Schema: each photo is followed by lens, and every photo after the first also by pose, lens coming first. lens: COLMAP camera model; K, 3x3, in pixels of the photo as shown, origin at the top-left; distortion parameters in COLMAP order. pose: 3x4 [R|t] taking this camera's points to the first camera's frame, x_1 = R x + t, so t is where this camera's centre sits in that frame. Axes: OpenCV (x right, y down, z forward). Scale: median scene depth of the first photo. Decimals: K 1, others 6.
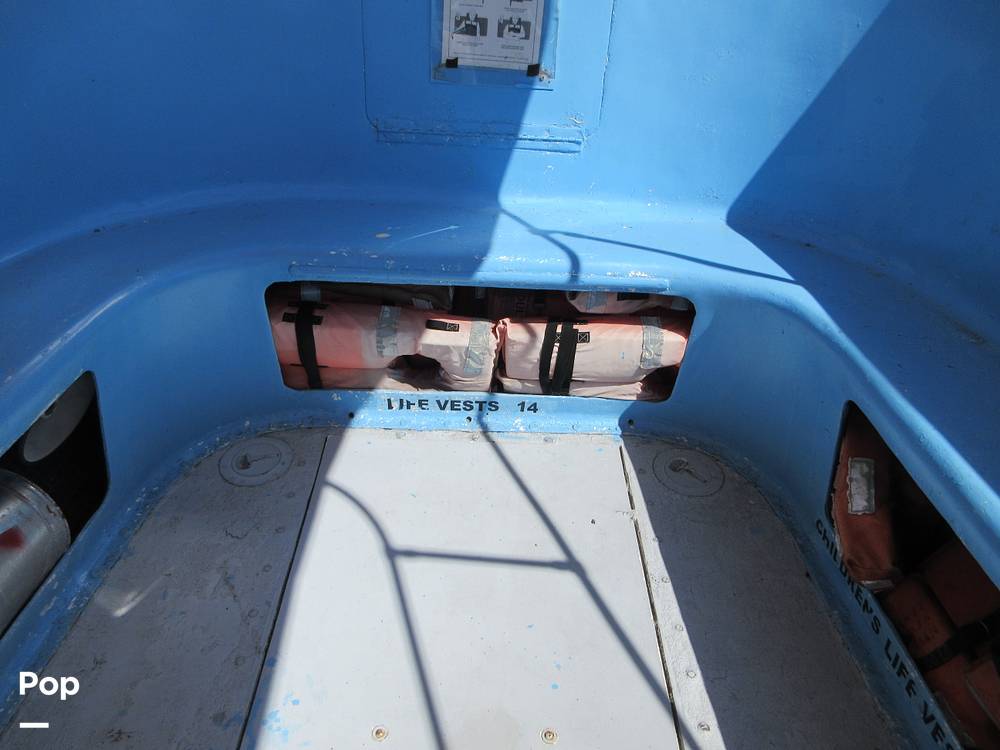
lens RADIAL K [[755.8, 0, 498.3], [0, 755.8, 367.1], [0, 0, 1]] dist [-0.004852, 0.018968]
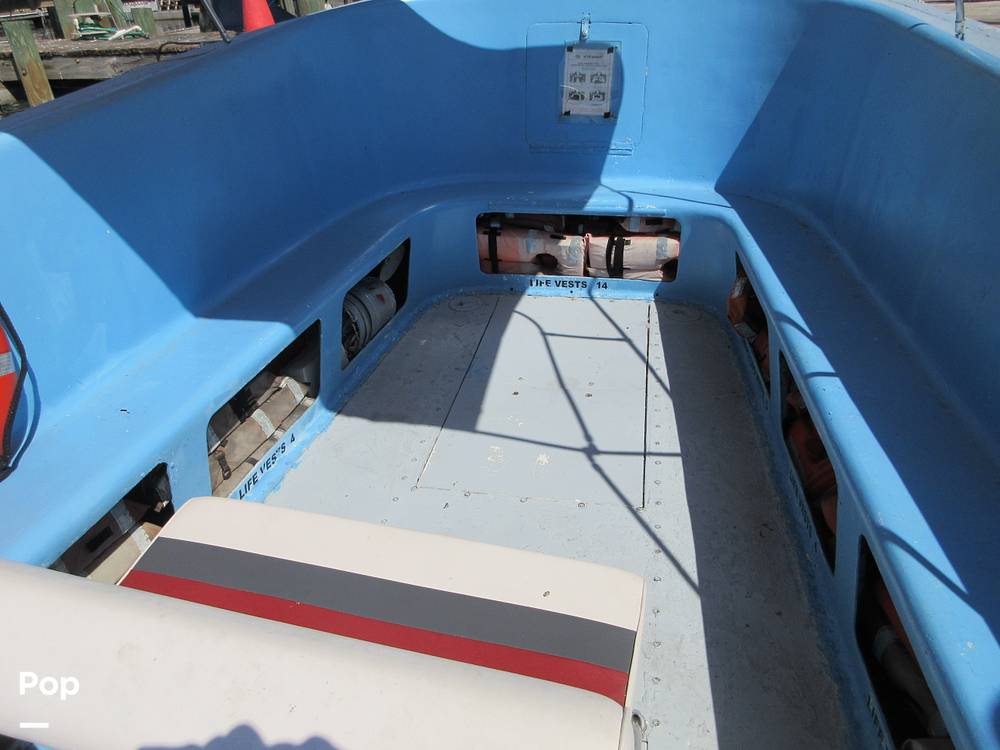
lens RADIAL K [[813.6, 0, 494.0], [0, 813.6, 365.7], [0, 0, 1]] dist [0.036026, -0.048760]
pose [[0.979613, 0.023865, -0.199470, 0.209041], [-0.045087, 0.993707, -0.102539, 0.536178], [0.195768, 0.109443, 0.974524, -1.172864]]
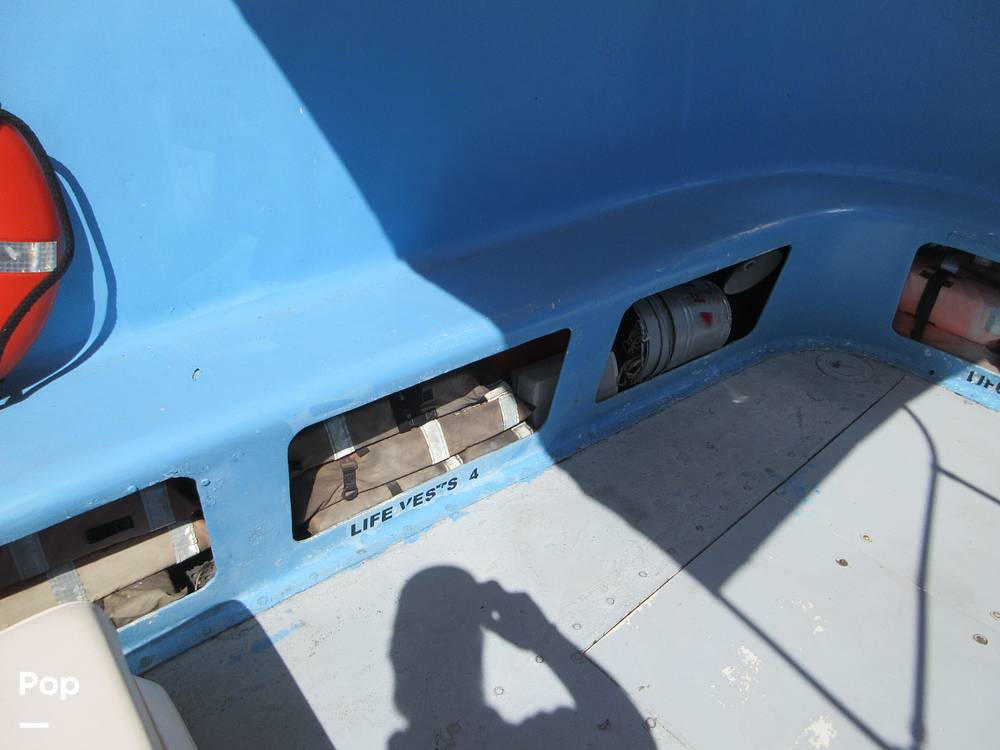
lens RADIAL K [[730.4, 0, 499.3], [0, 730.4, 360.3], [0, 0, 1]] dist [-0.001969, 0.002890]
pose [[0.672731, 0.401616, -0.621399, 0.069387], [-0.432568, 0.894859, 0.110055, 0.246304], [0.600265, 0.194760, 0.775726, -0.387071]]
